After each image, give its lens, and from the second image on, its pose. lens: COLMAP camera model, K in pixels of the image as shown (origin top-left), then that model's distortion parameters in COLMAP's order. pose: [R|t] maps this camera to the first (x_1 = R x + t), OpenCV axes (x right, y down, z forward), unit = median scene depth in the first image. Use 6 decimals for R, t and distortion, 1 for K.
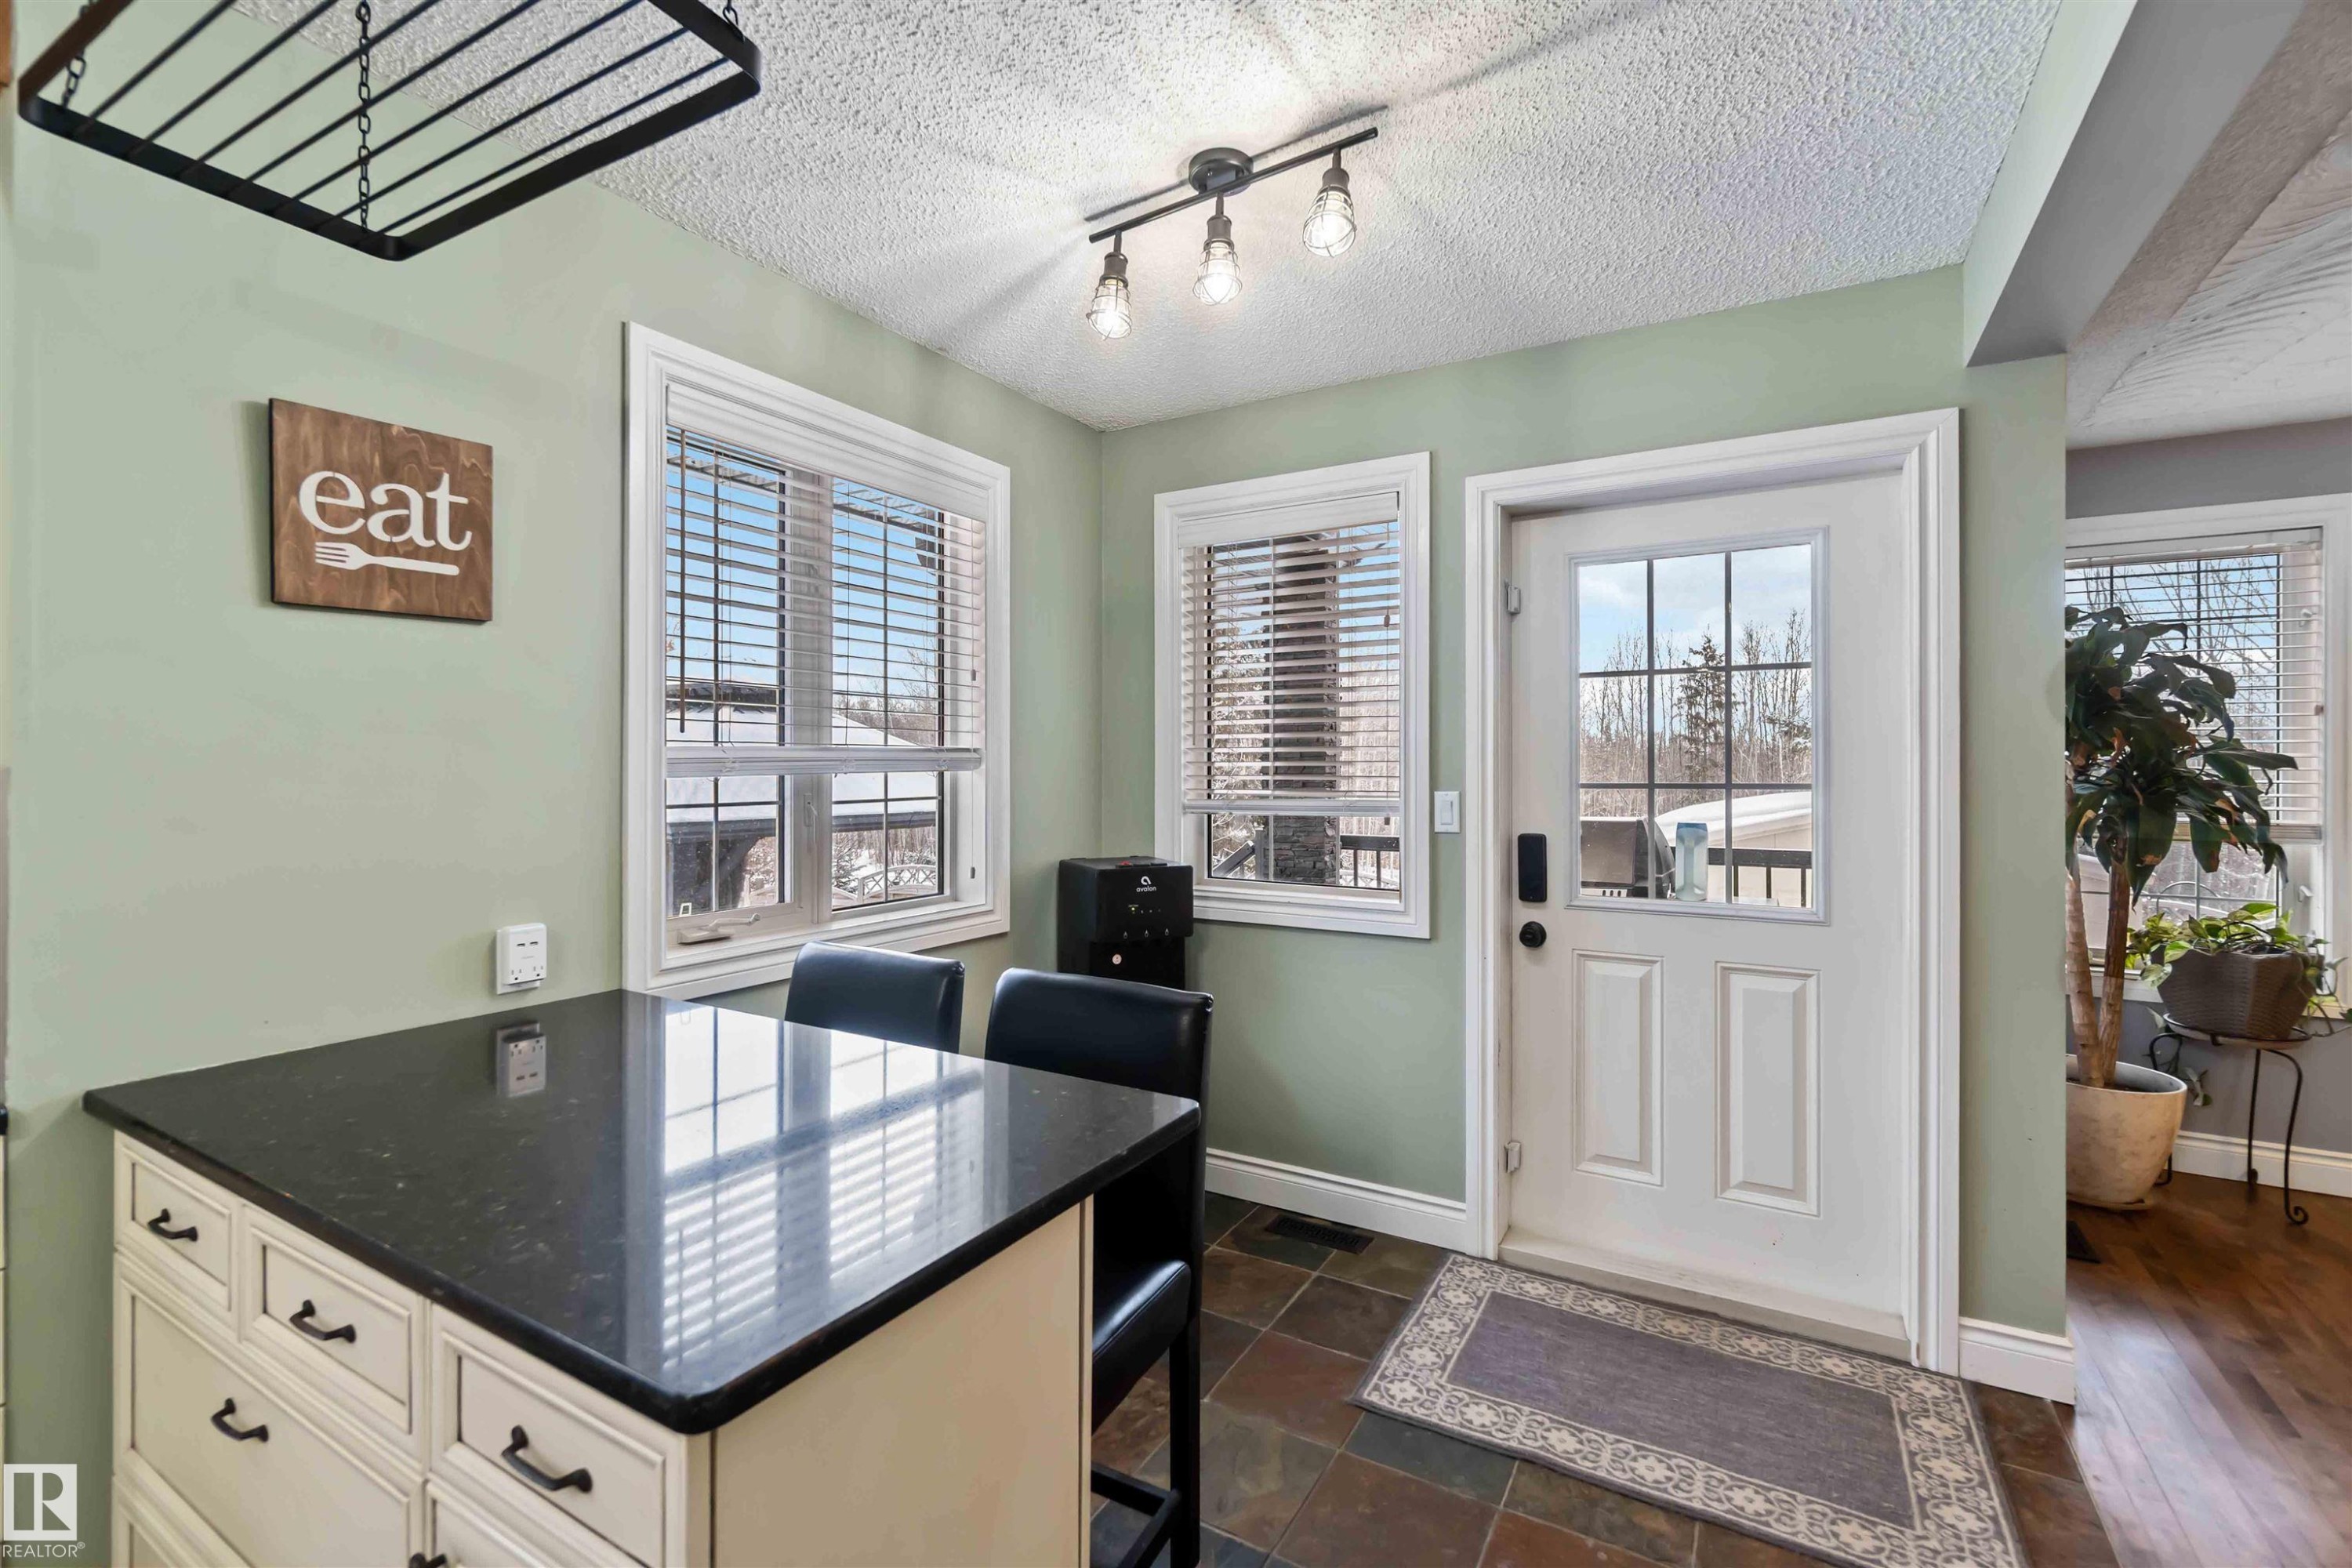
lens RADIAL K [[1024.7, 0, 1175.3], [0, 1024.7, 766.4], [0, 0, 1]] dist [-0.002106, 0.001658]
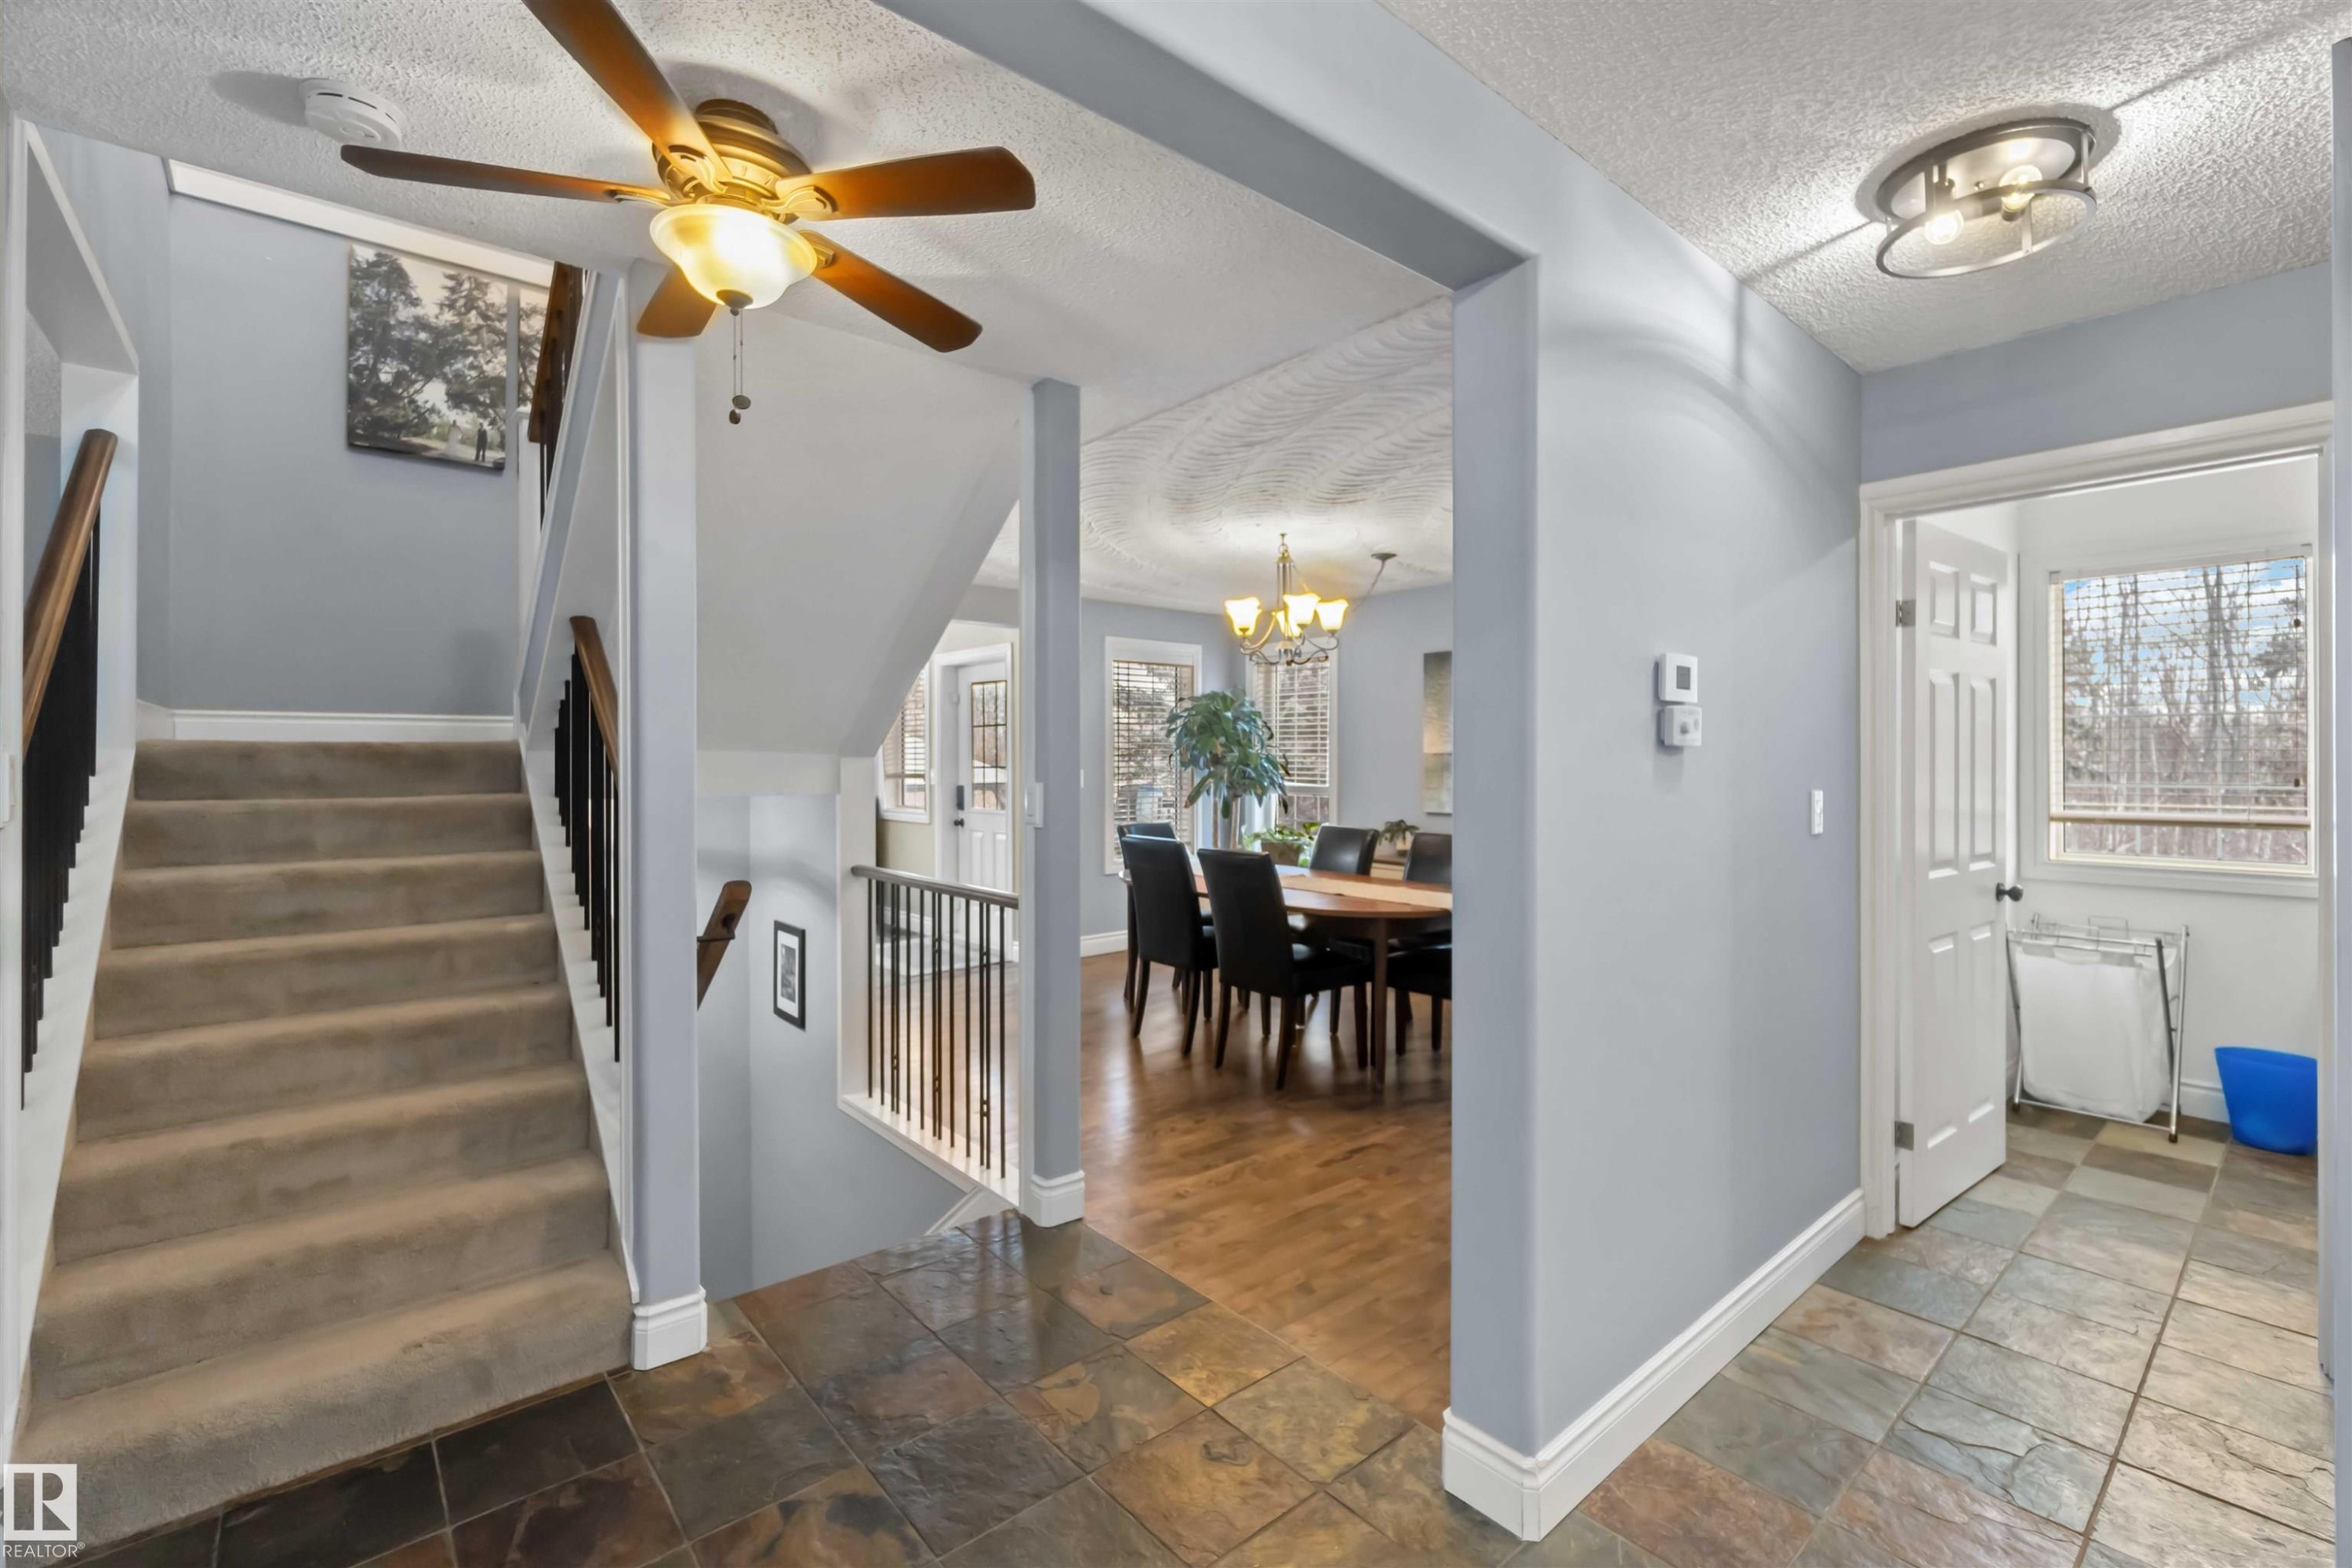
lens RADIAL K [[1024.7, 0, 1173.6], [0, 1024.7, 757.8], [0, 0, 1]] dist [-0.002106, 0.001658]
pose [[0.943844, -0.002602, -0.330380, 1.623578], [0.003952, 0.999986, 0.003415, -0.012366], [0.330367, -0.004528, 0.943842, -1.252372]]
